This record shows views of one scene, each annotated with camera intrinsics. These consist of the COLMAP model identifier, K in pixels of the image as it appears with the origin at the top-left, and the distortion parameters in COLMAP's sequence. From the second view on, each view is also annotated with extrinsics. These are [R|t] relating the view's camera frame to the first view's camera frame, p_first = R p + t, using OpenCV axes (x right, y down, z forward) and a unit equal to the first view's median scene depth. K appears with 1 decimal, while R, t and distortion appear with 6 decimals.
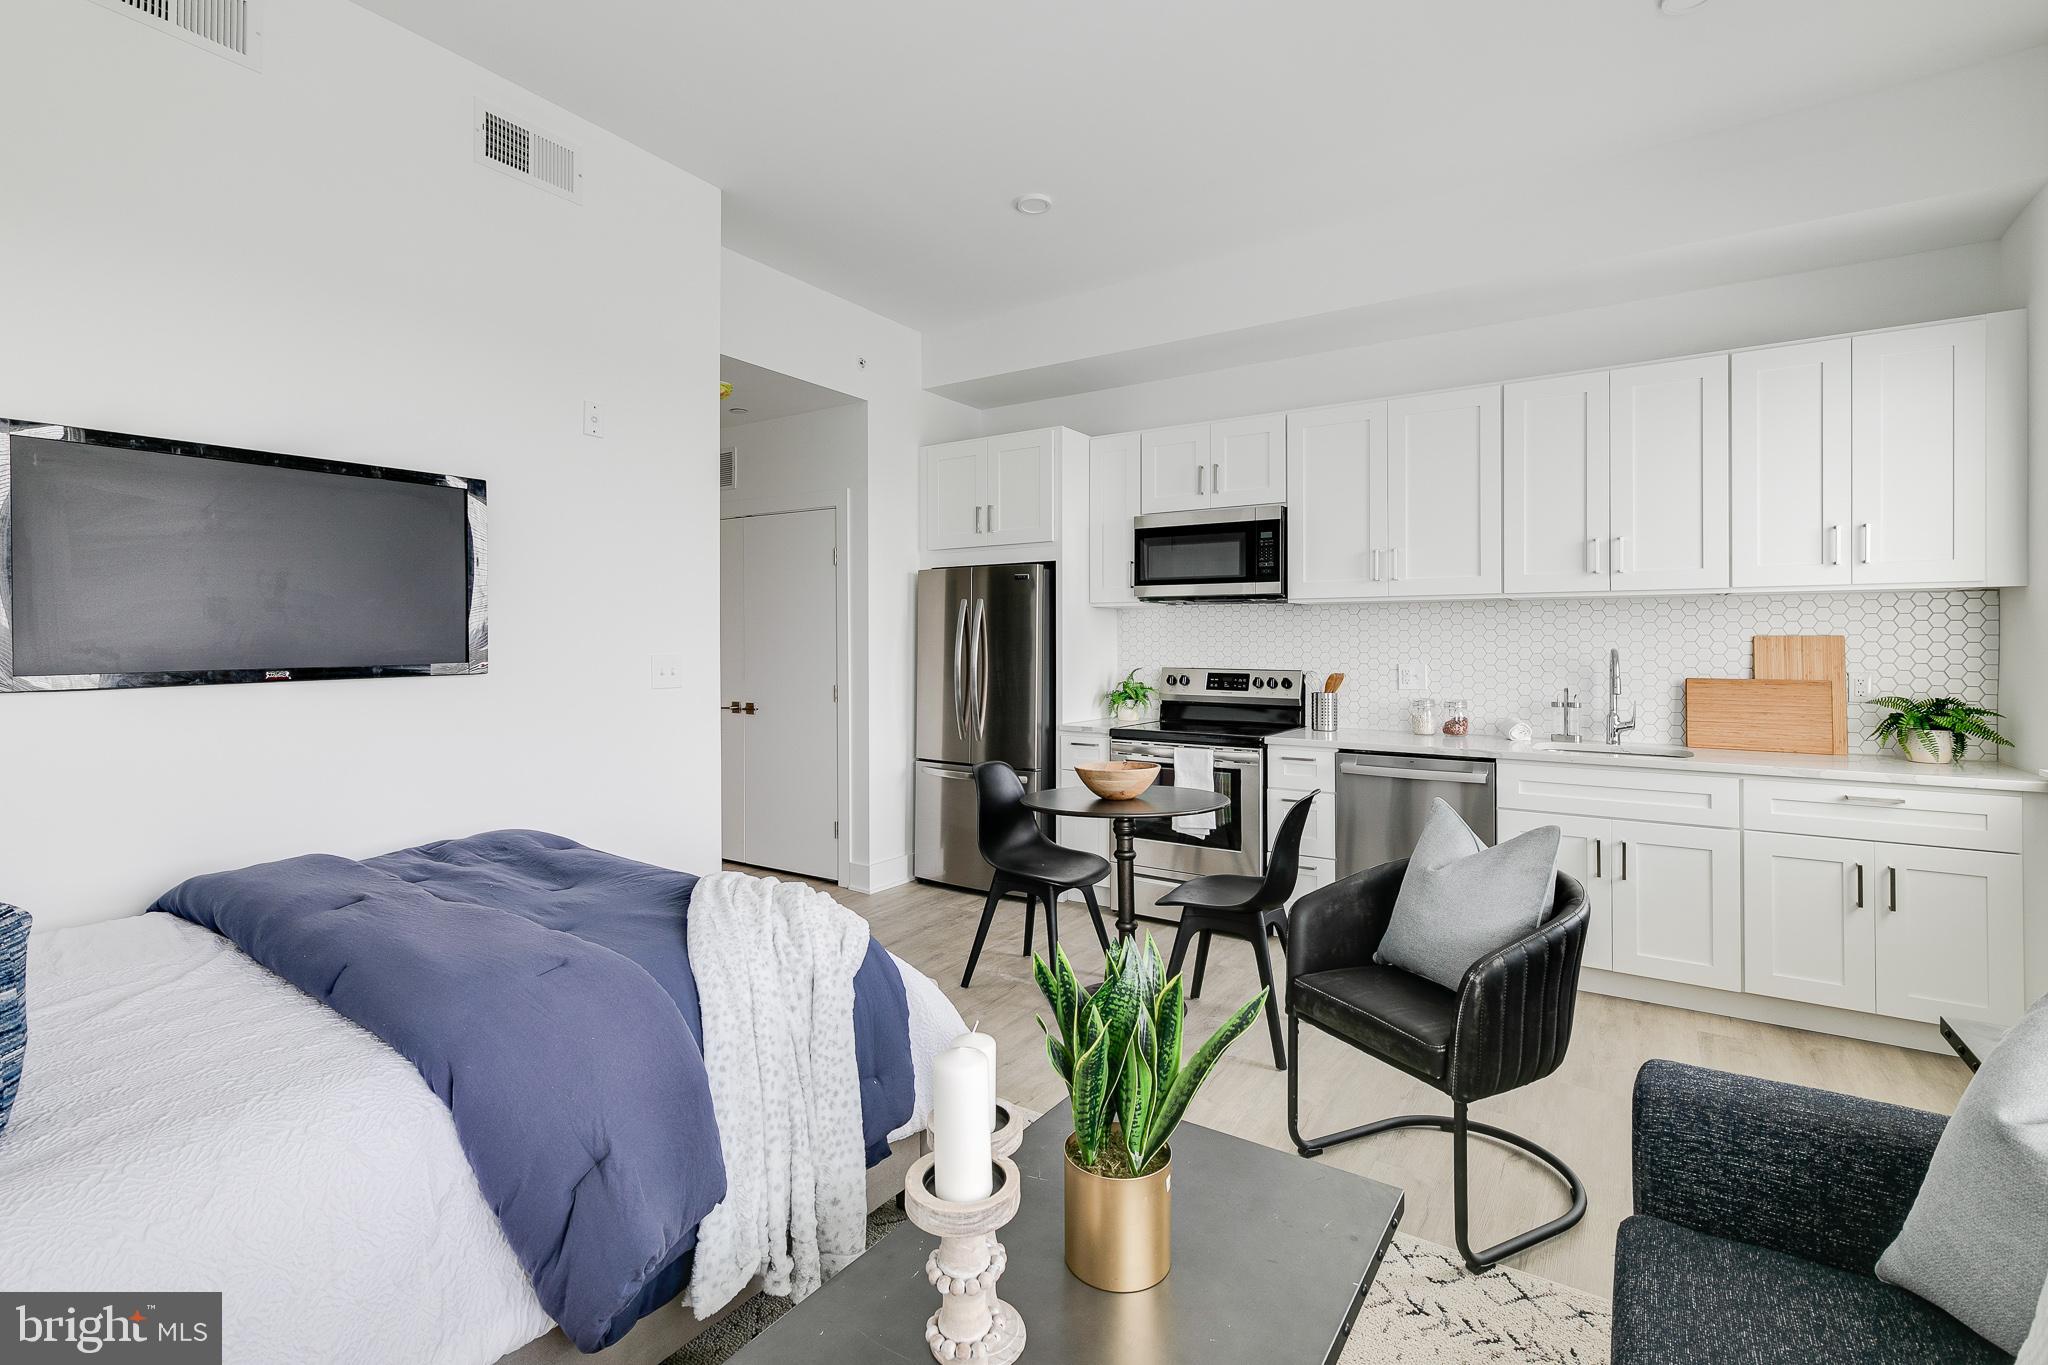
lens RADIAL K [[940.5, 0, 1011.6], [0, 940.5, 641.8], [0, 0, 1]] dist [0.002310, -0.000321]
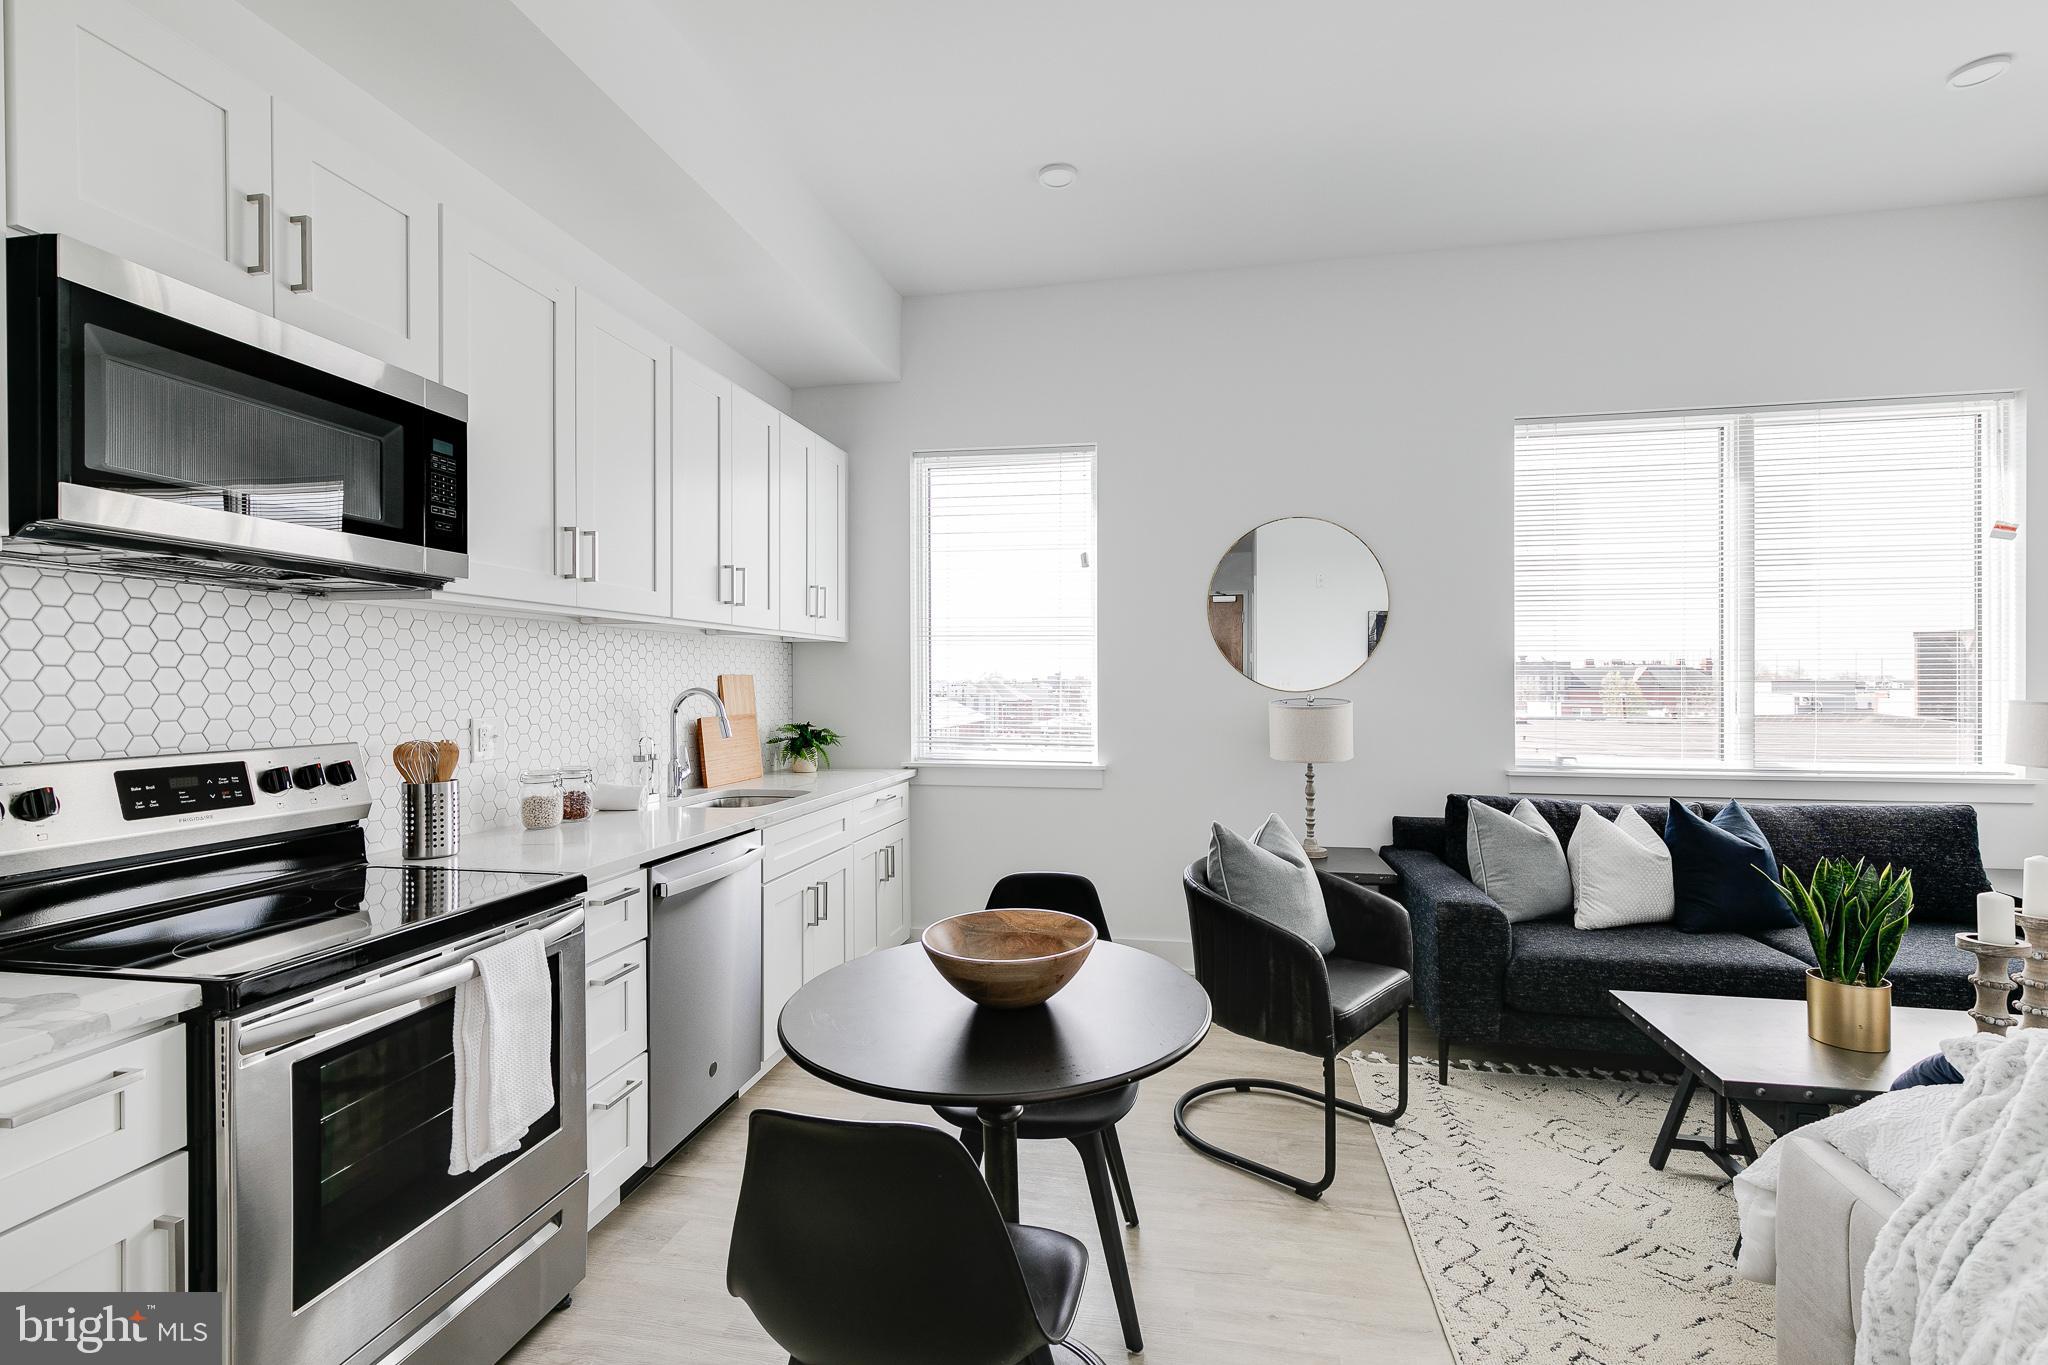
lens RADIAL K [[926.6, 0, 1016.4], [0, 926.6, 682.4], [0, 0, 1]] dist [0.000563, -0.000771]
pose [[-0.379951, -0.001897, 0.925005, -0.252523], [0.000361, 0.999998, 0.002199, -0.000213], [-0.925006, 0.001170, -0.379949, 0.914237]]
